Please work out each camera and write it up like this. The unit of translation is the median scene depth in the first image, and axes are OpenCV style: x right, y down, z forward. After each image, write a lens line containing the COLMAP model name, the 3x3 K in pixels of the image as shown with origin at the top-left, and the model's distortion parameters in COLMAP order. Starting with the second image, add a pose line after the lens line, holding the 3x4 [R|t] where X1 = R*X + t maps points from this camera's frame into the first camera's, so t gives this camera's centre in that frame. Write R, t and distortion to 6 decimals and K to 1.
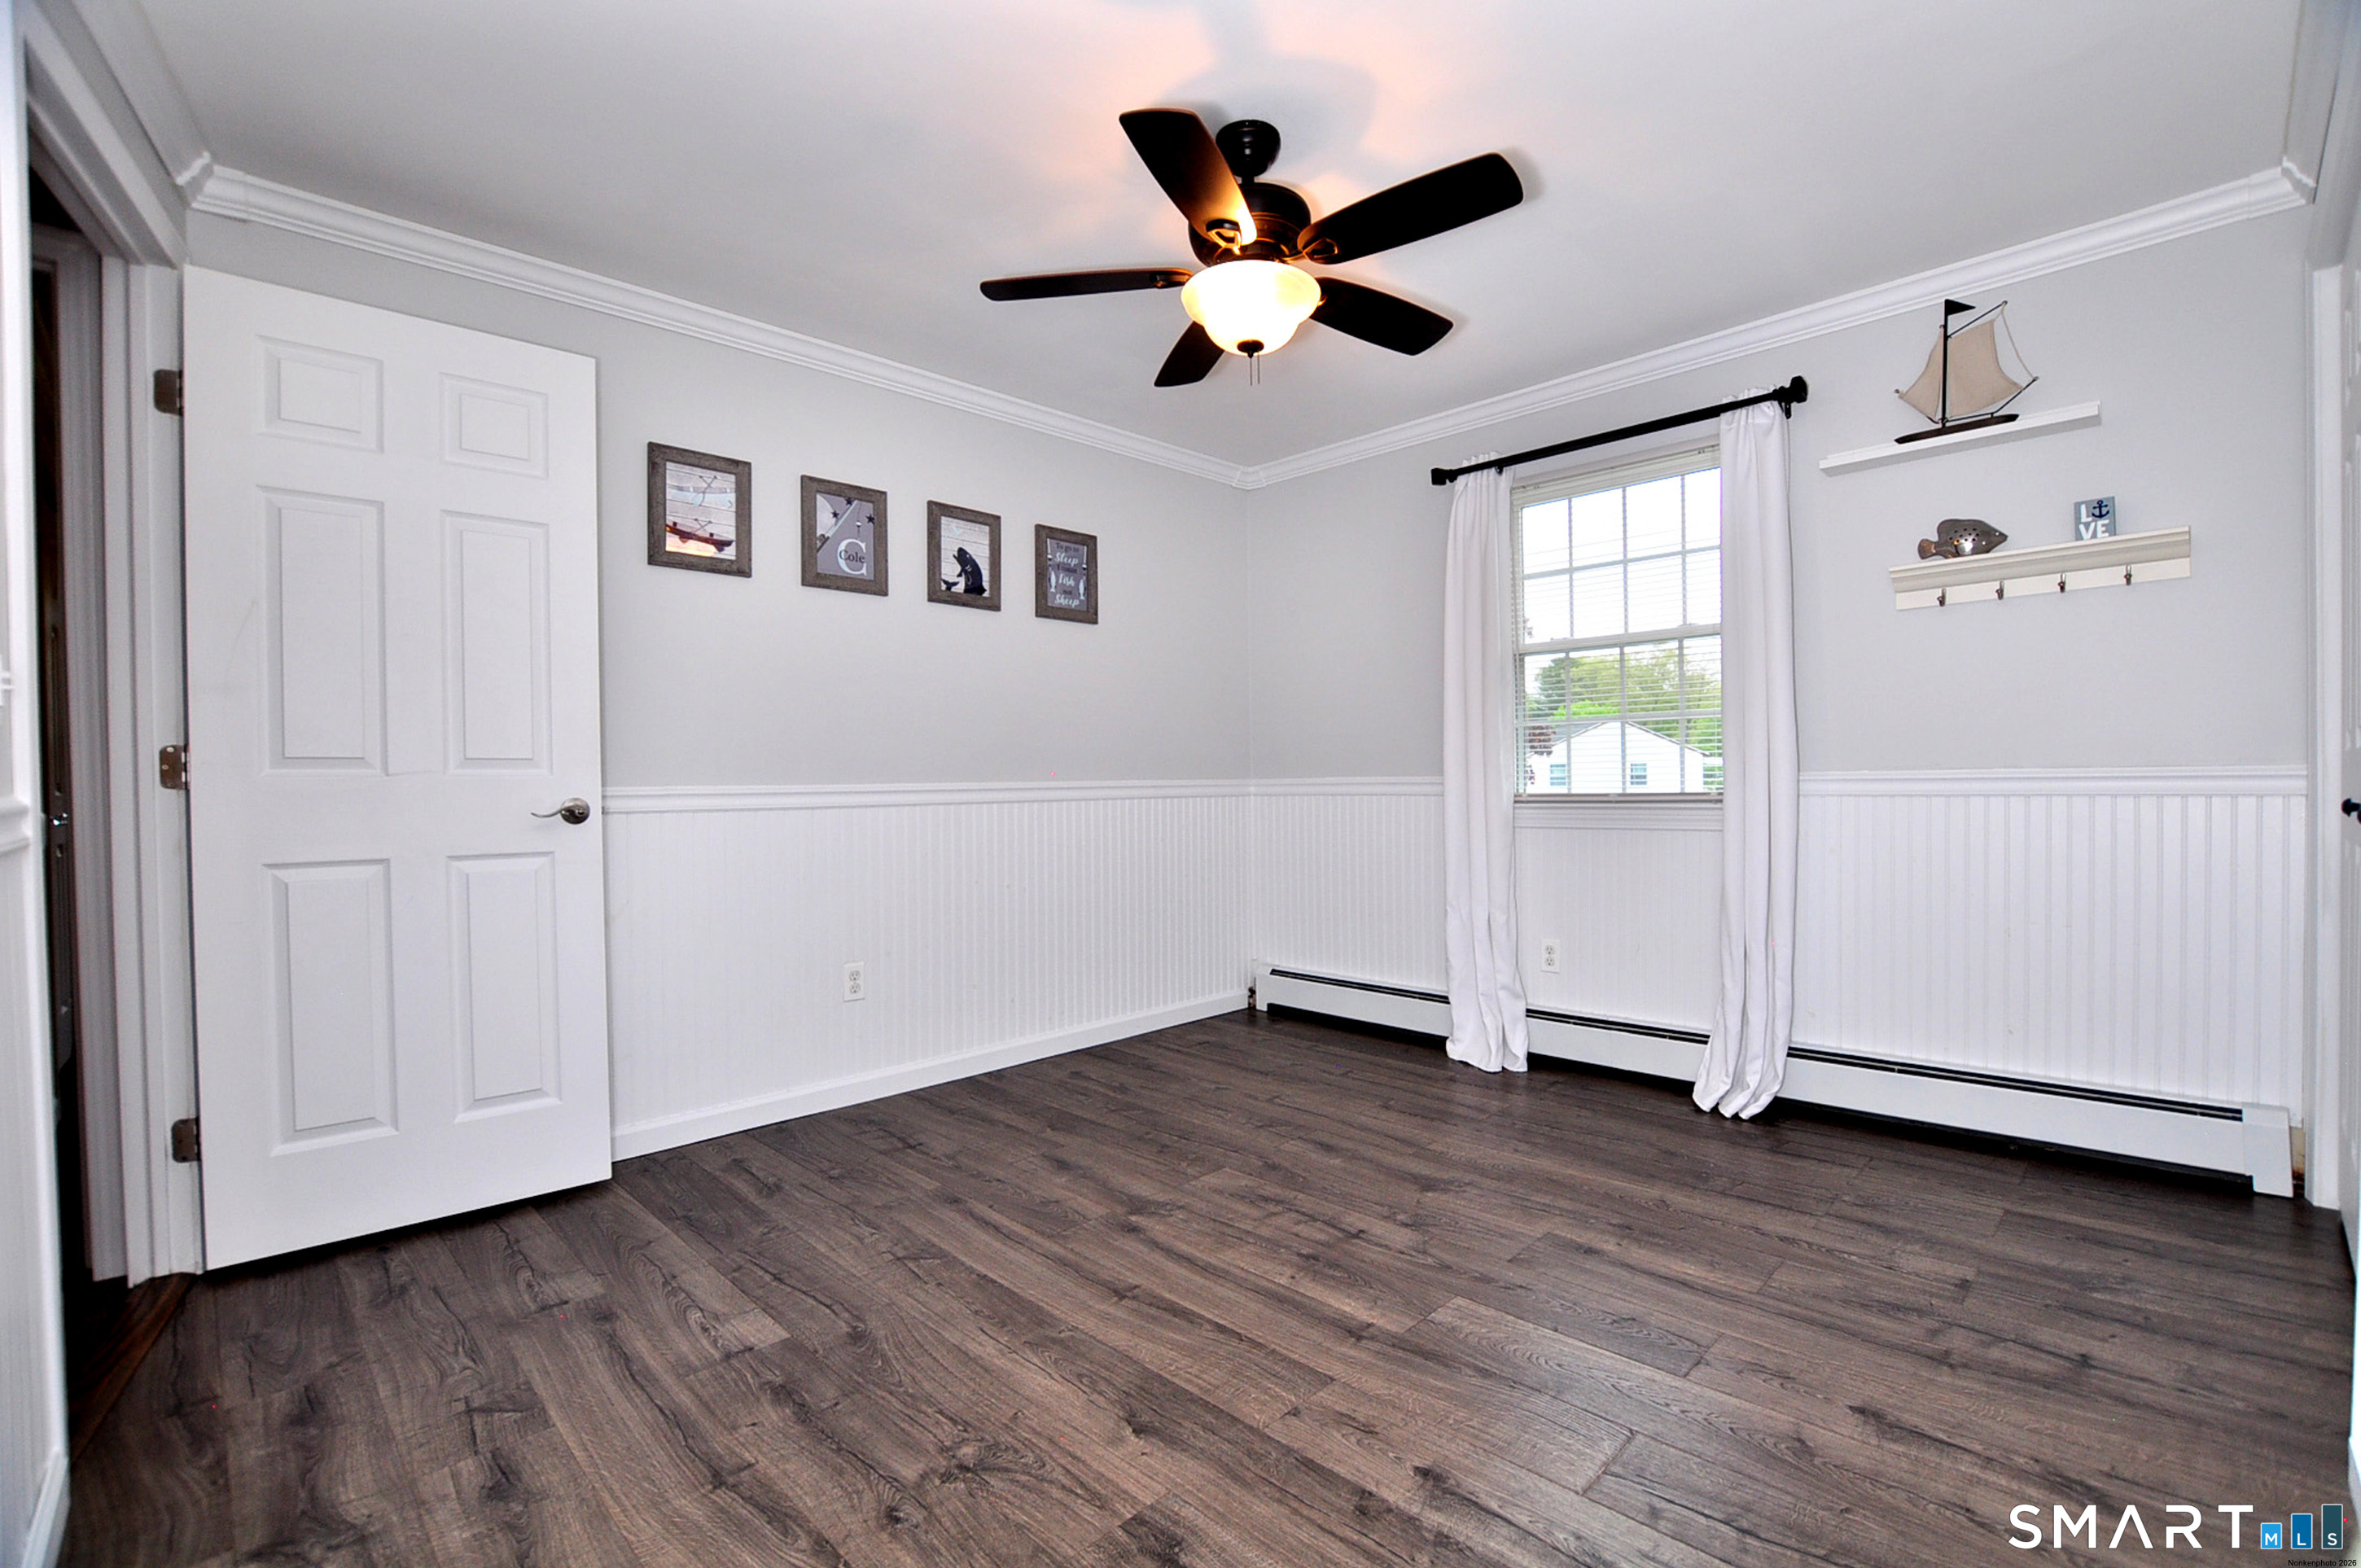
lens RADIAL K [[1030.1, 0, 1174.5], [0, 1030.1, 802.6], [0, 0, 1]] dist [-0.030381, 0.000361]
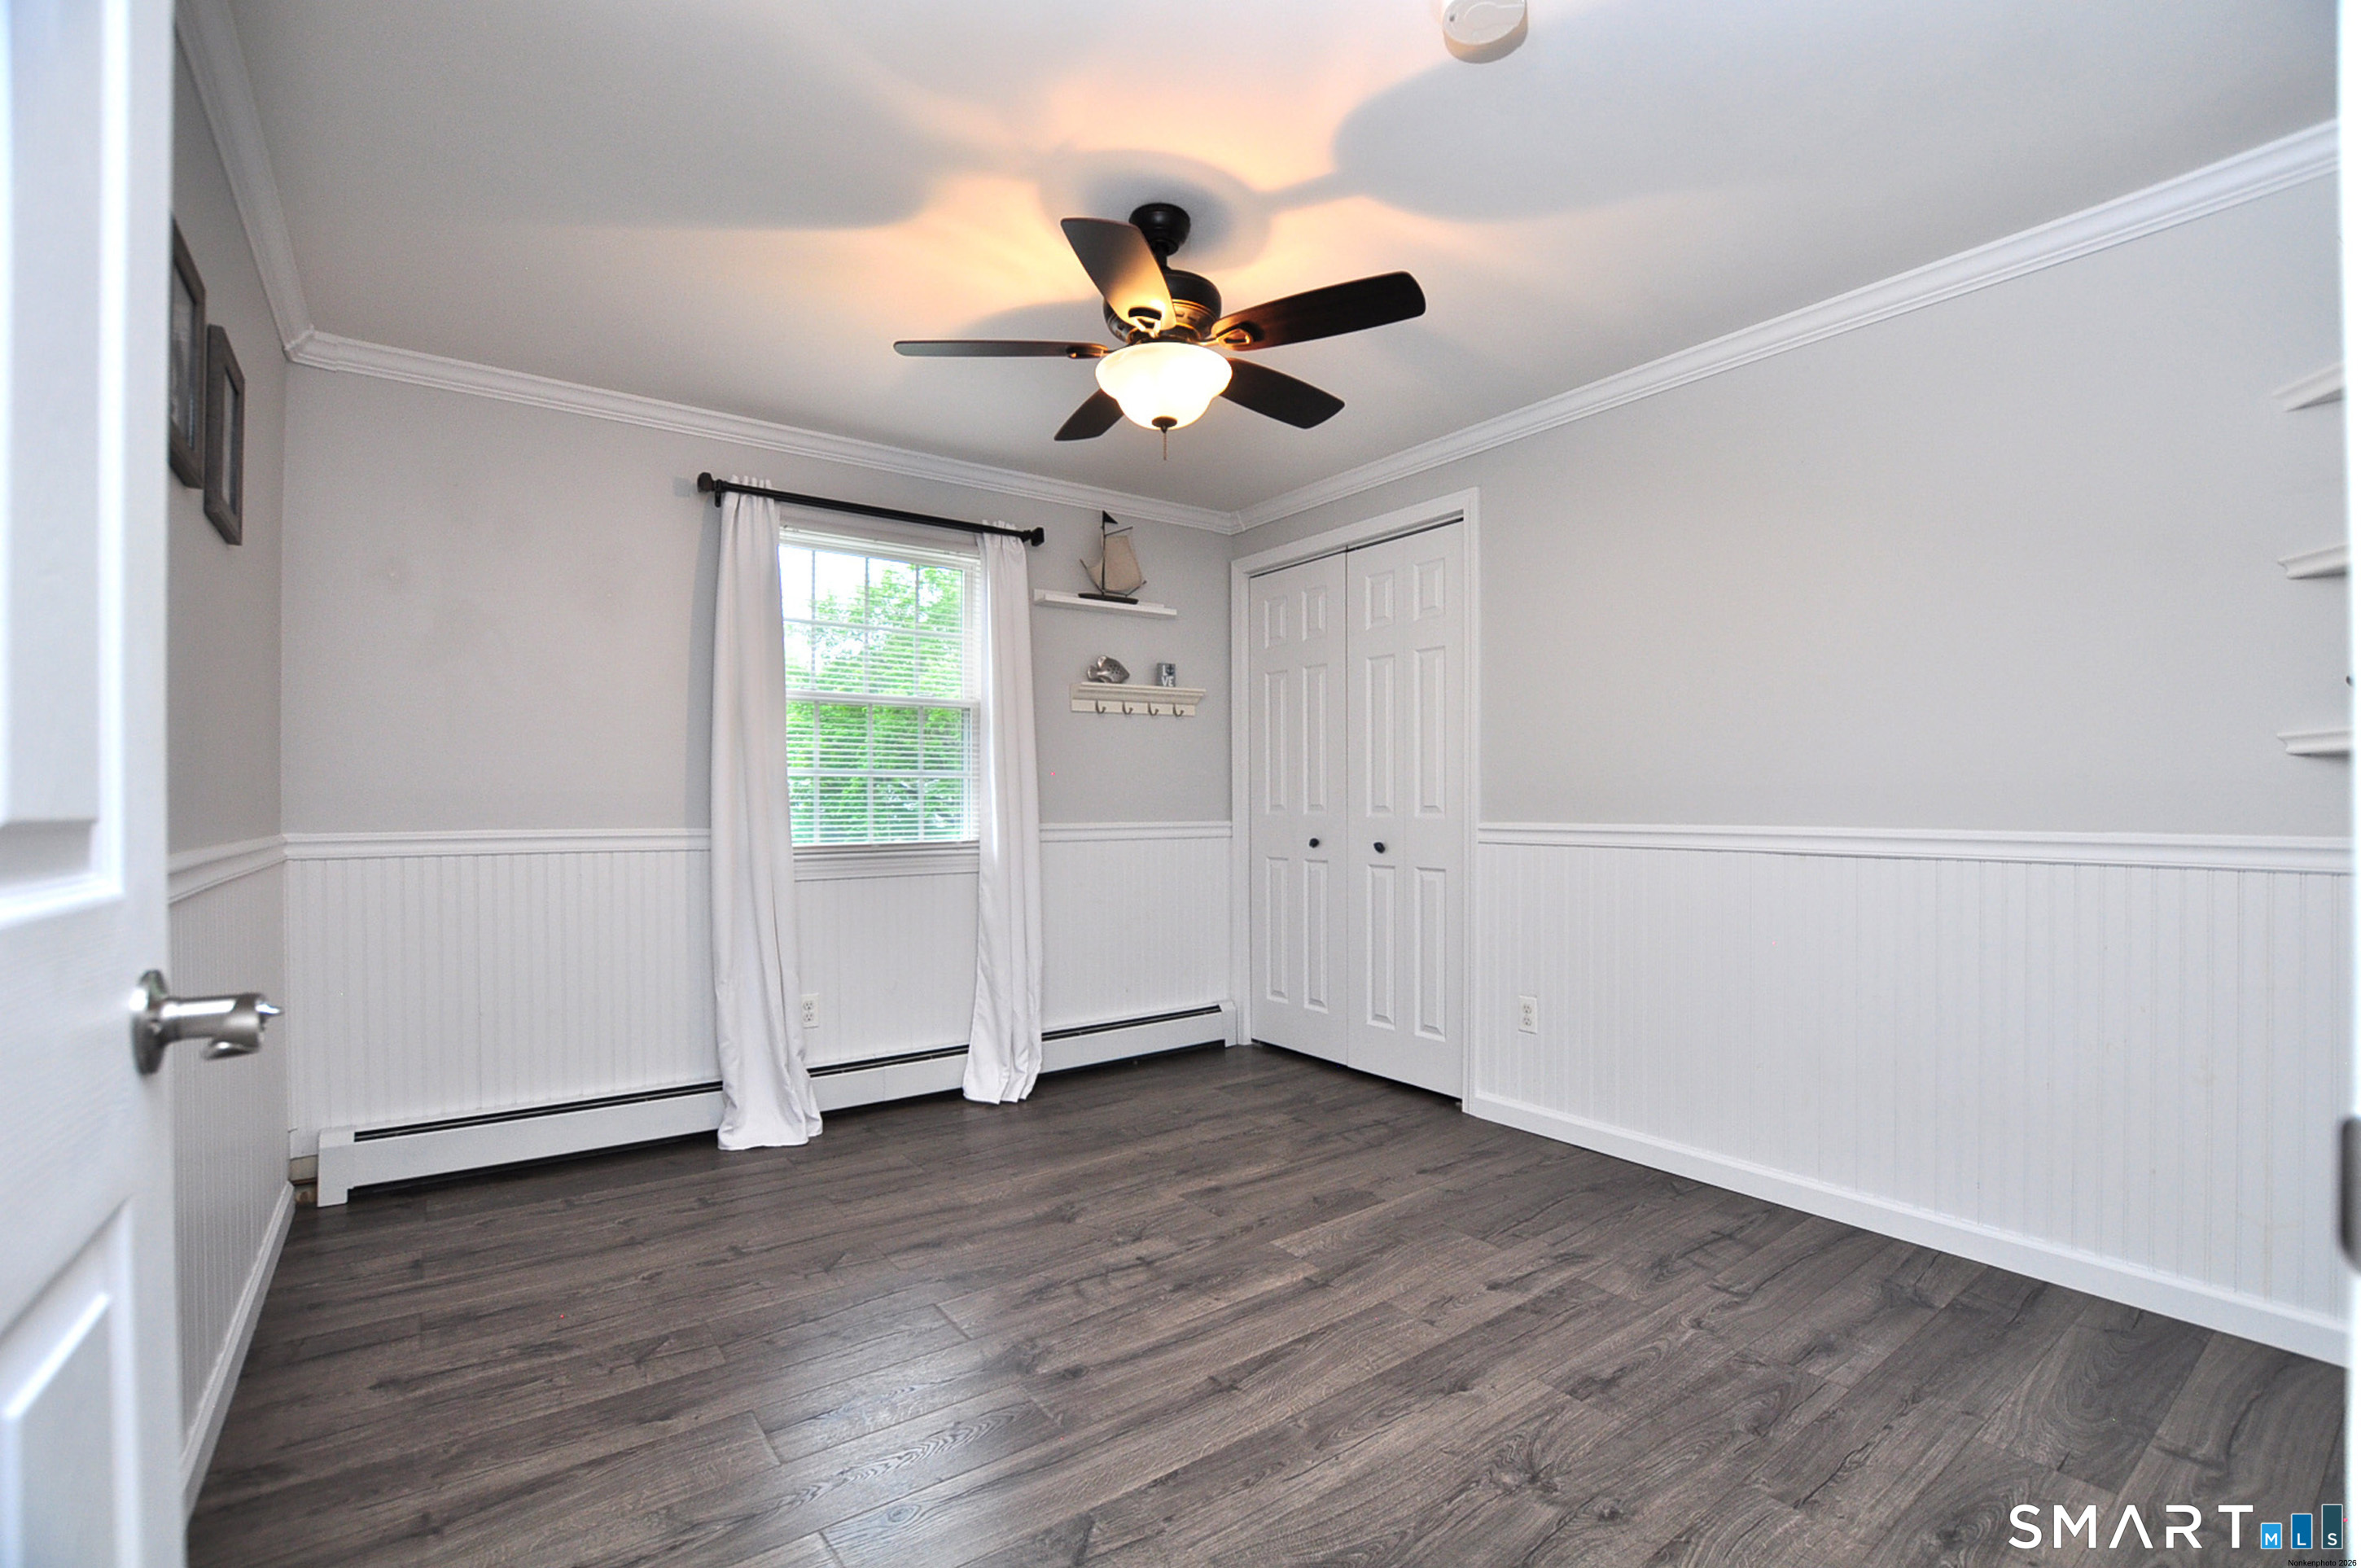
lens RADIAL K [[1048.3, 0, 1188.6], [0, 1048.3, 798.9], [0, 0, 1]] dist [-0.028185, 0.000632]
pose [[0.136352, 0.017409, 0.990507, -0.917150], [0.018176, 0.999633, -0.020072, -0.041355], [-0.990494, 0.020740, 0.135986, 0.802568]]
